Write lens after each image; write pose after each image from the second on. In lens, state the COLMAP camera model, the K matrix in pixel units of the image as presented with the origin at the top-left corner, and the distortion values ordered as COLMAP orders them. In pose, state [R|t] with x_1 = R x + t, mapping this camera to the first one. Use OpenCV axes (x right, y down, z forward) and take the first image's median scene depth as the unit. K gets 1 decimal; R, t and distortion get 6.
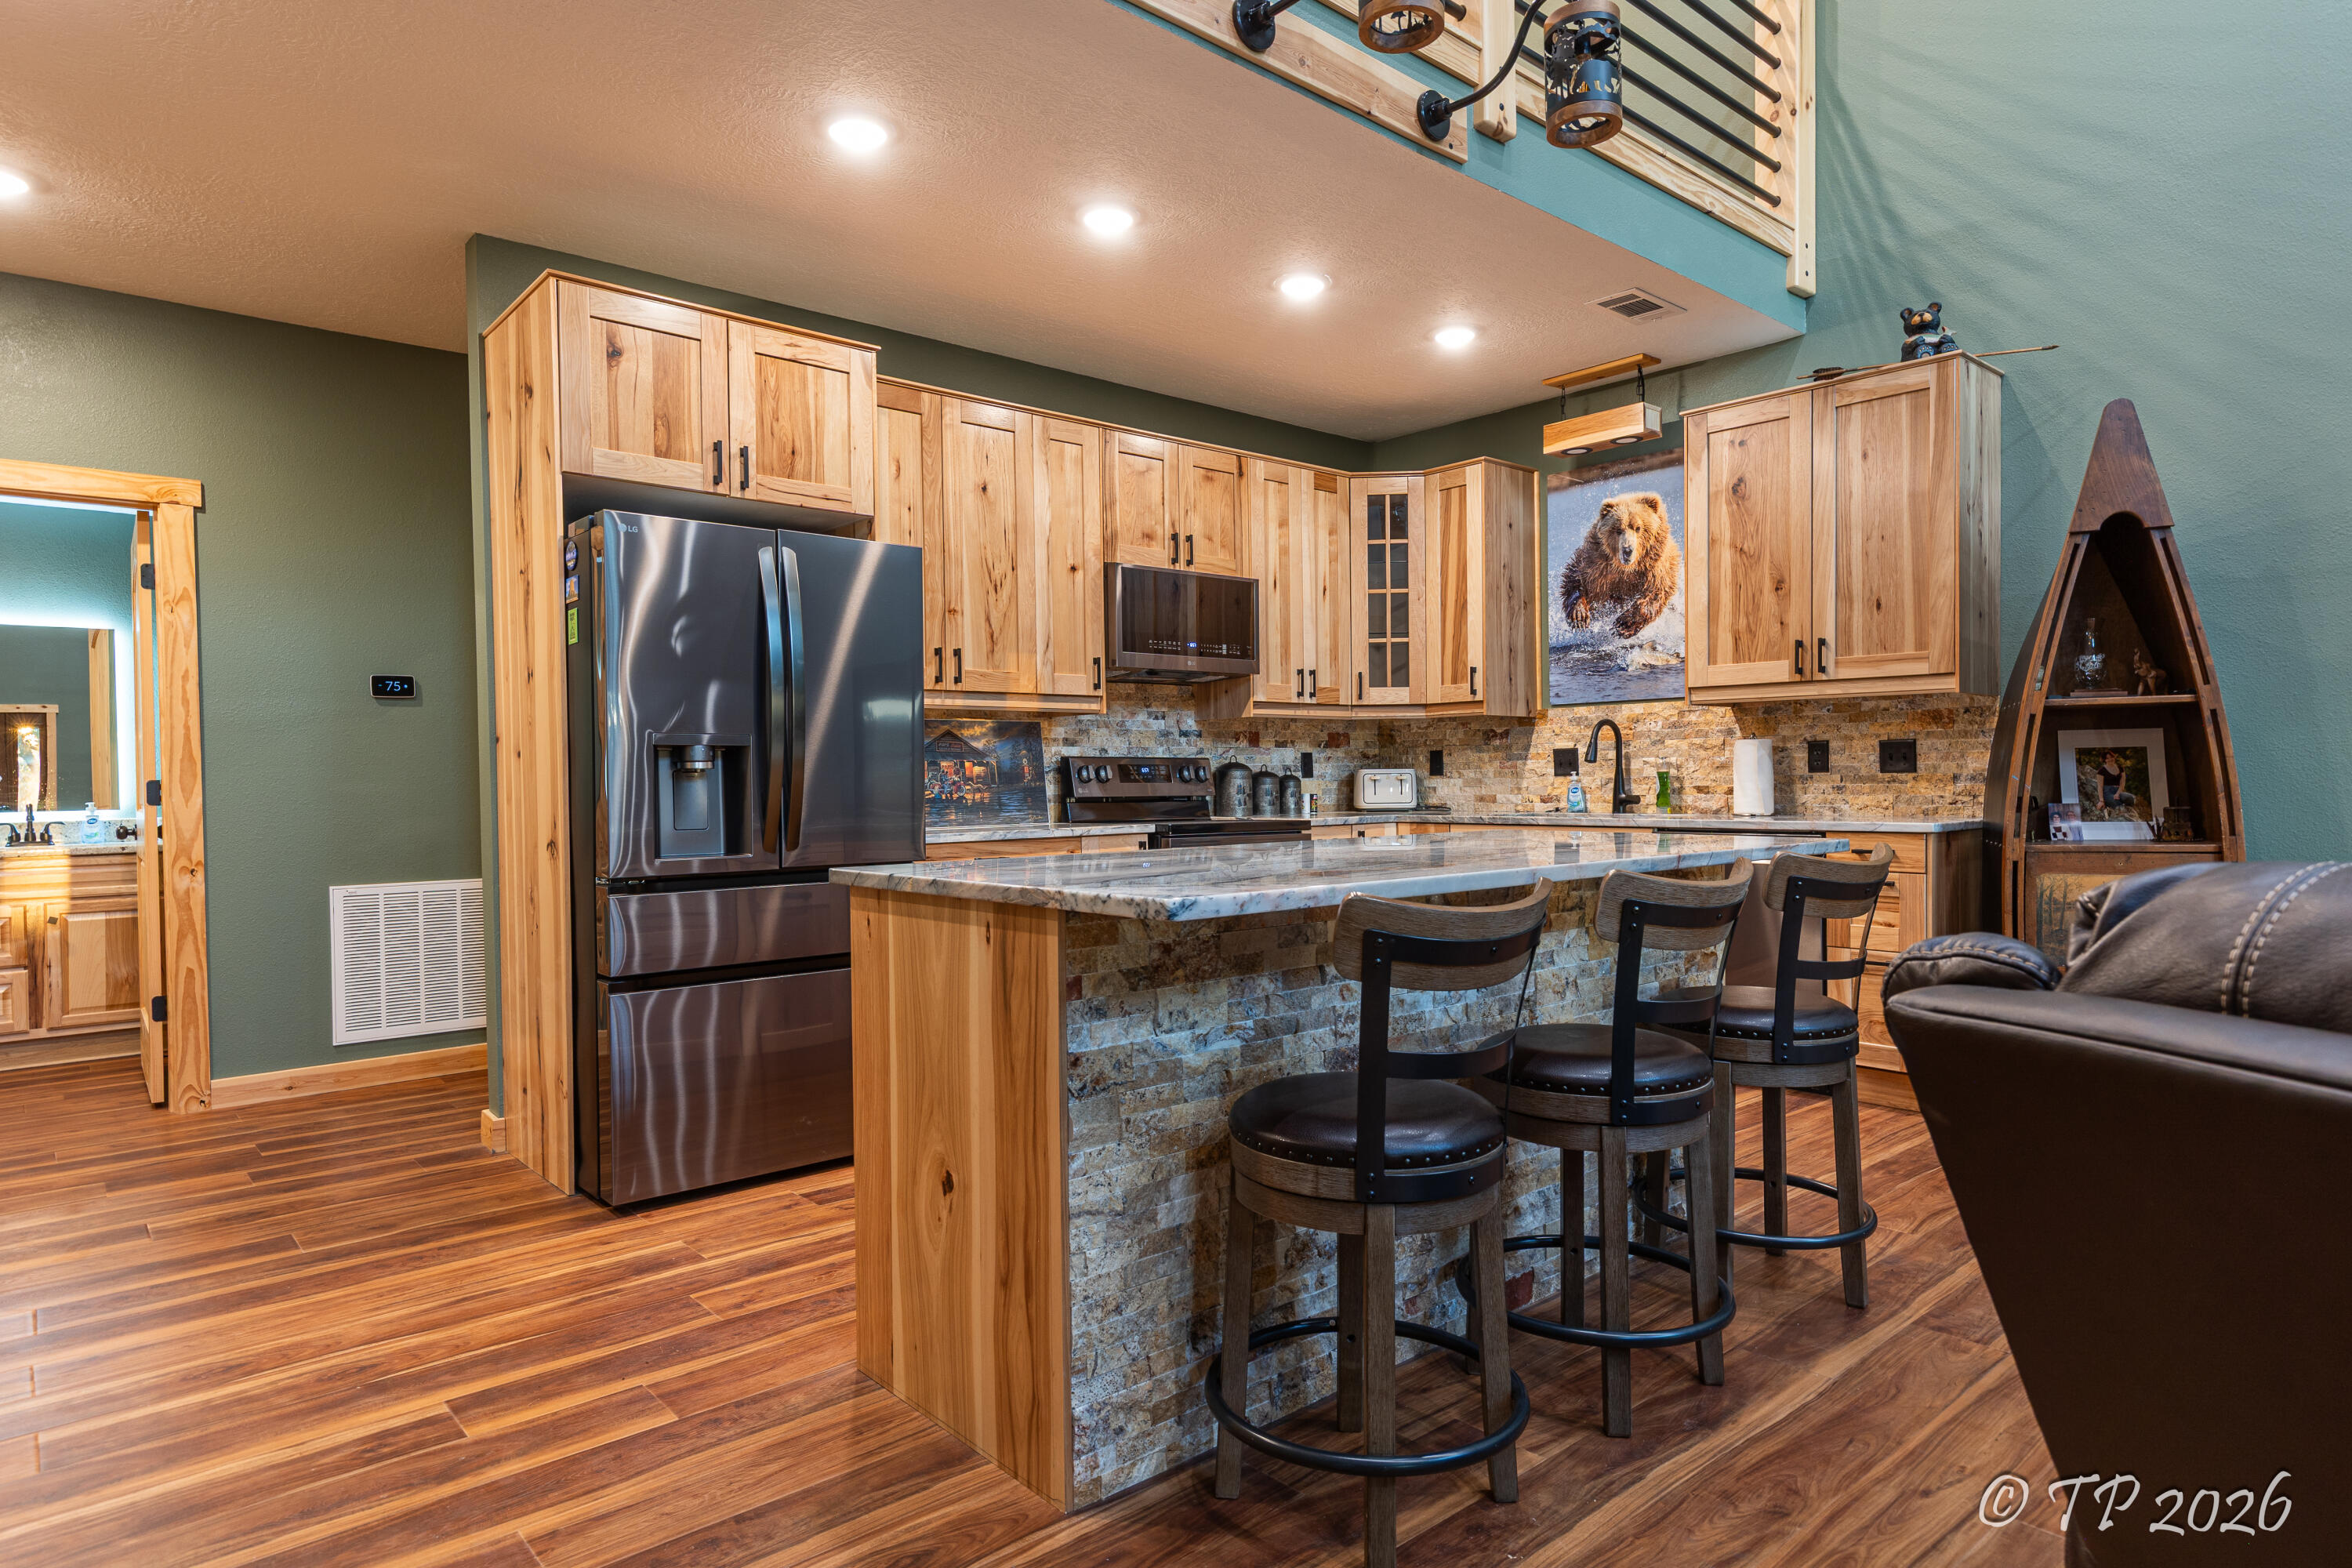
lens RADIAL K [[1335.9, 0, 1179.0], [0, 1335.9, 794.0], [0, 0, 1]] dist [0.012061, -0.001751]
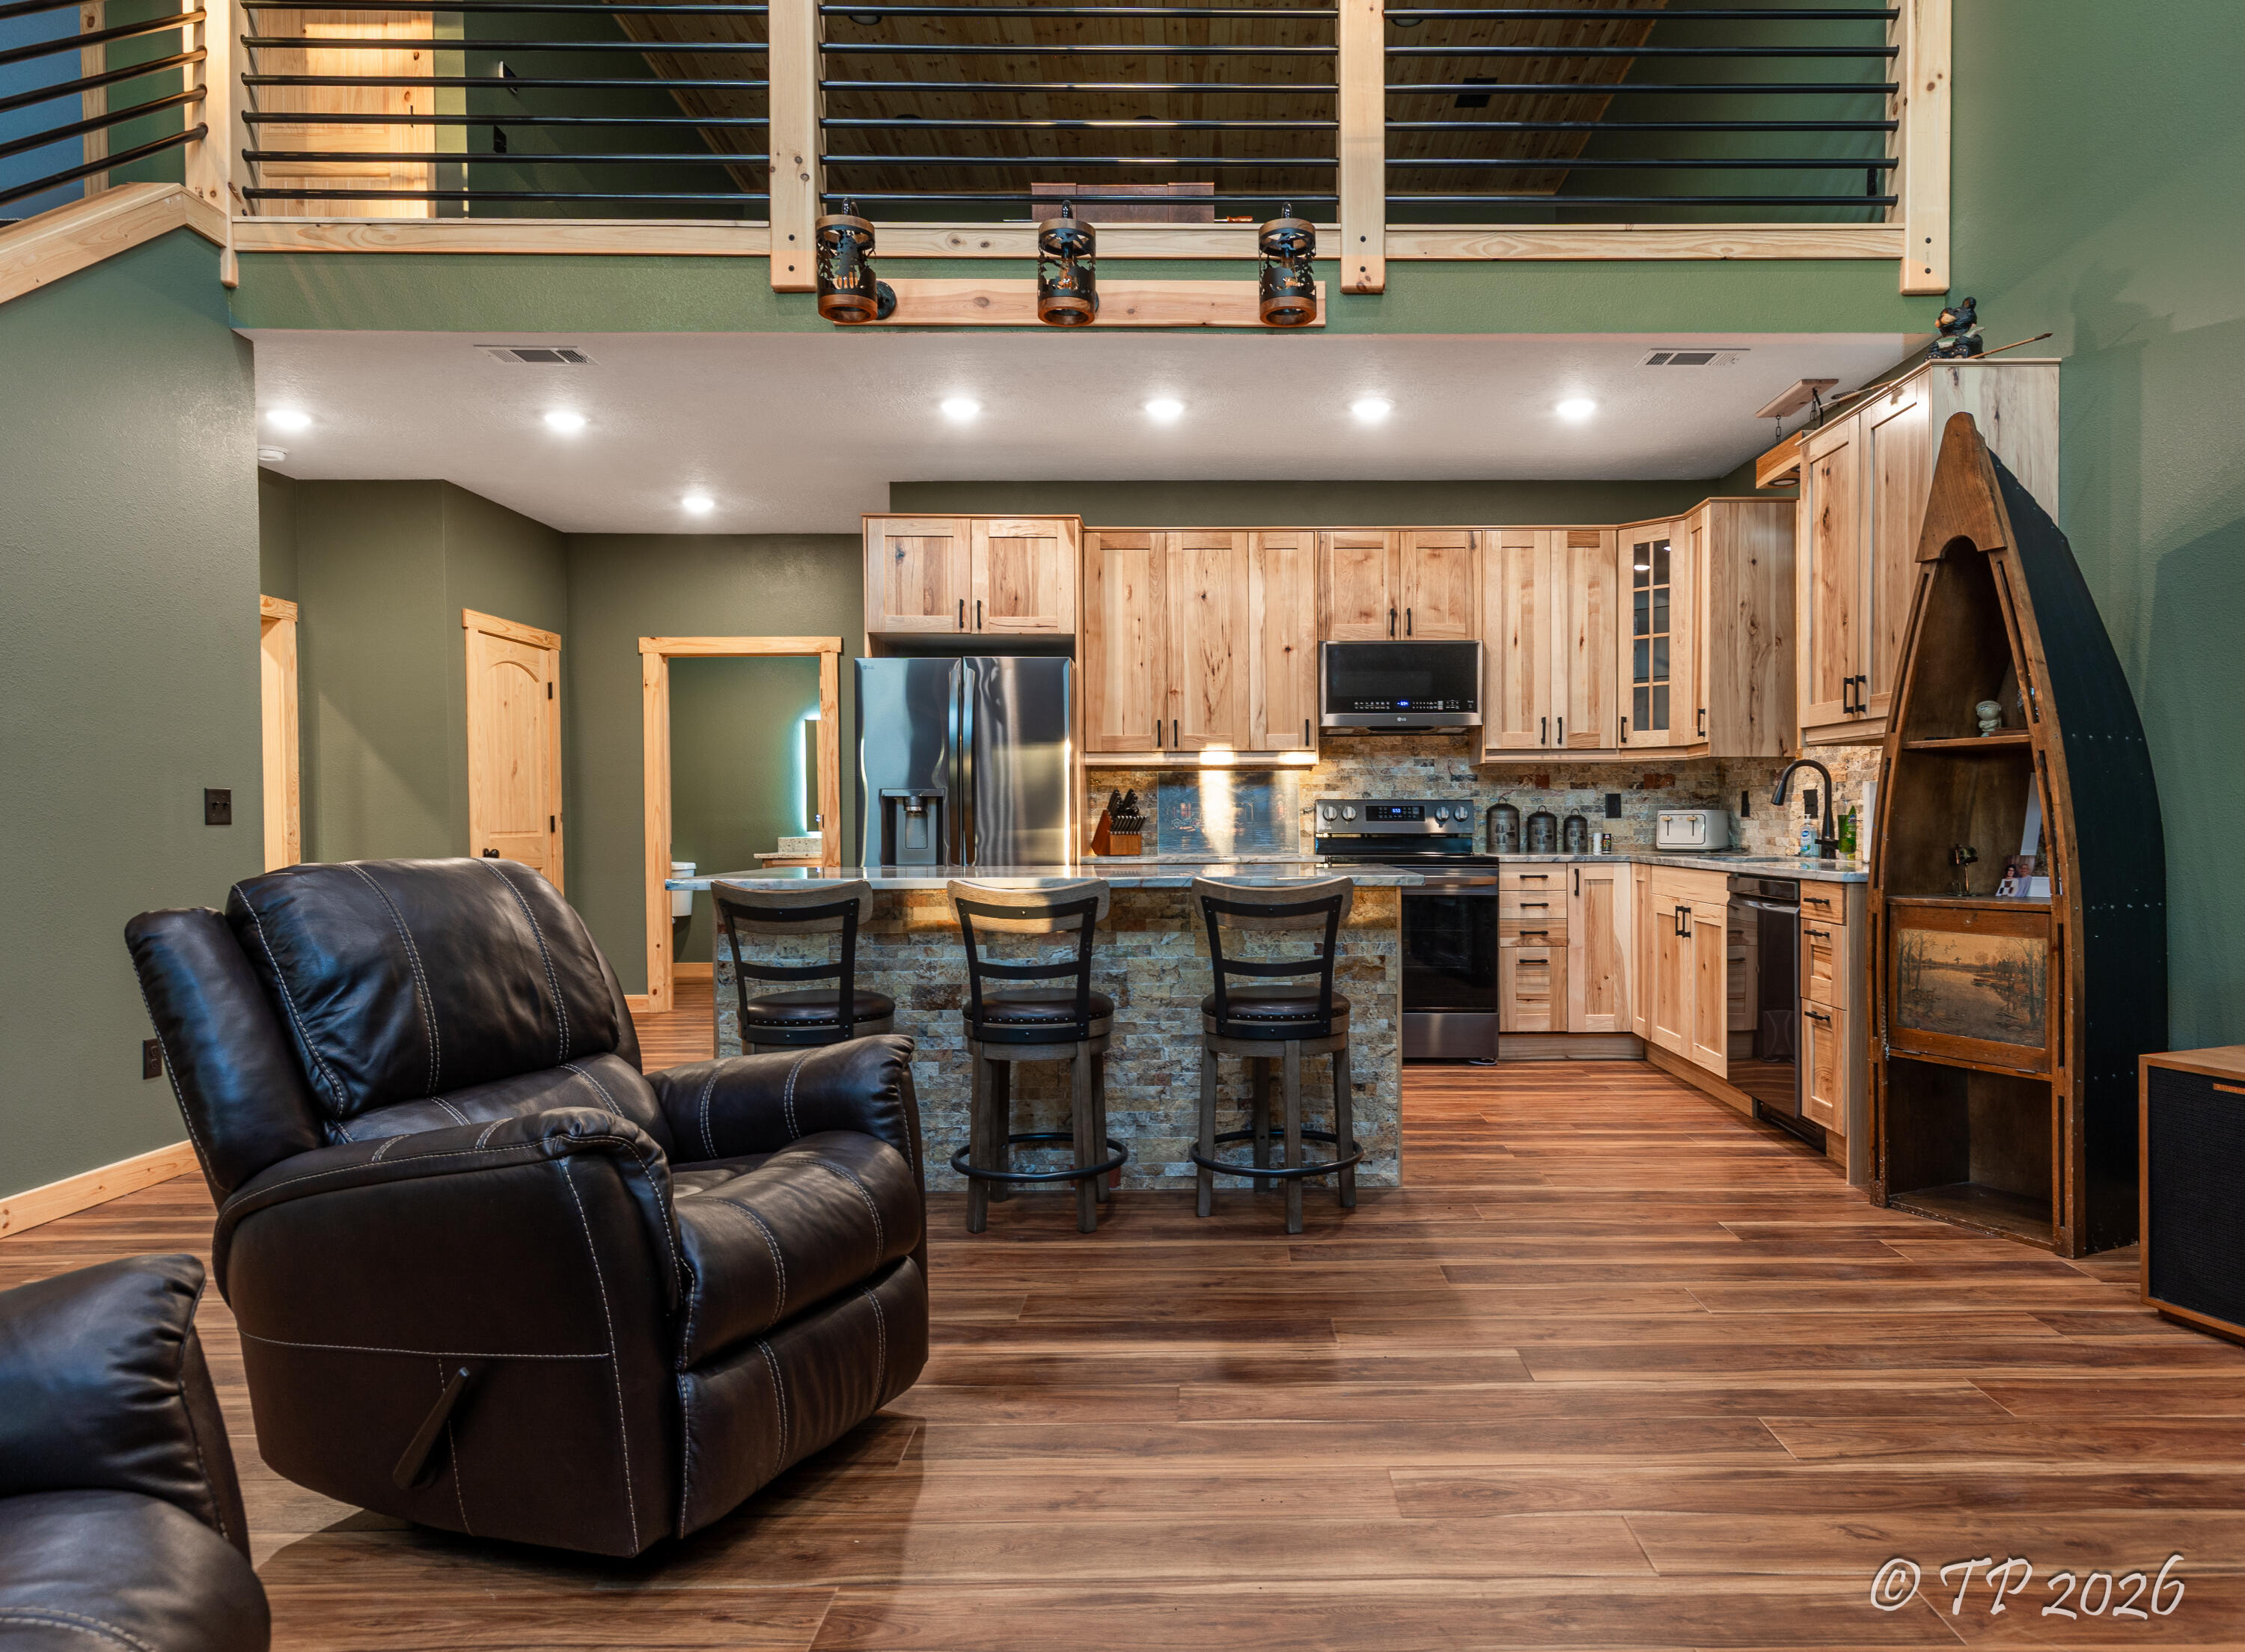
lens RADIAL K [[1434.4, 0, 1226.5], [0, 1434.4, 830.0], [0, 0, 1]] dist [0.013337, -0.004234]
pose [[0.762416, 0.013350, -0.646949, 0.716681], [-0.011980, 0.999907, 0.006515, -0.007947], [0.646976, 0.002783, 0.762505, -0.052781]]
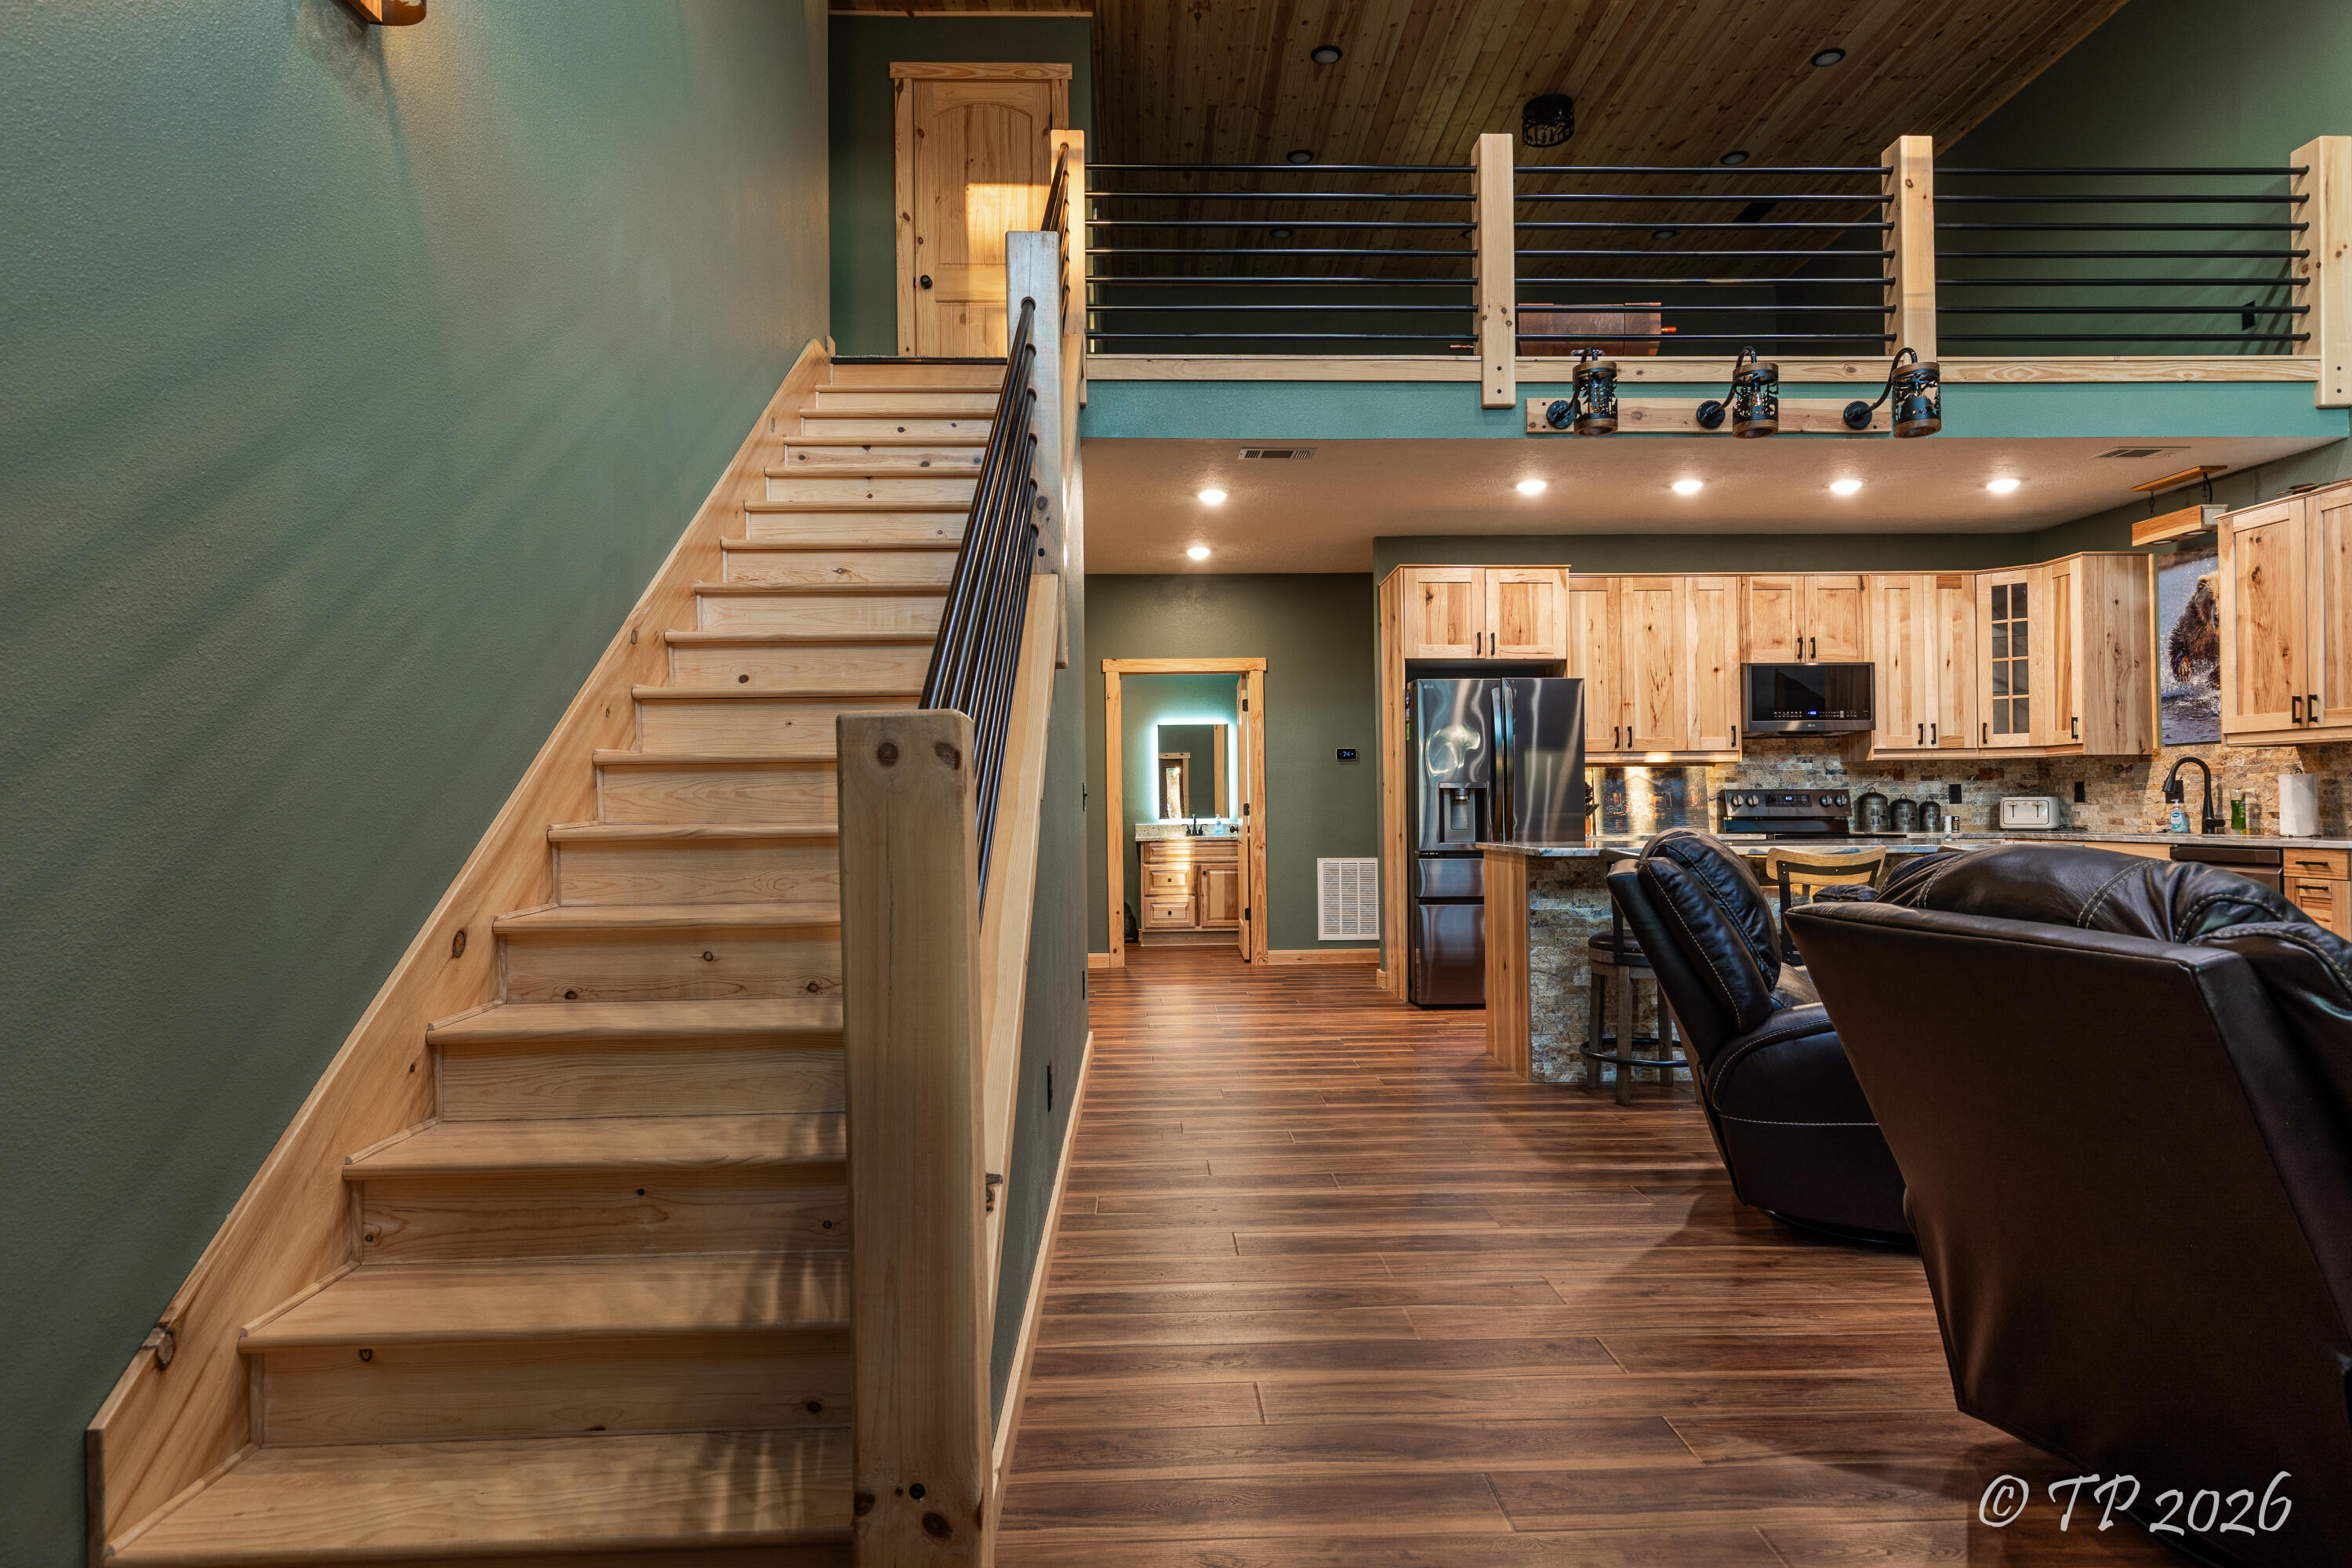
lens RADIAL K [[1335.9, 0, 1181.6], [0, 1335.9, 790.9], [0, 0, 1]] dist [0.012061, -0.001751]
pose [[0.772933, -0.002920, -0.634481, 0.414976], [-0.008453, 0.999853, -0.014899, 0.001553], [0.634431, 0.016879, 0.772795, -0.582292]]
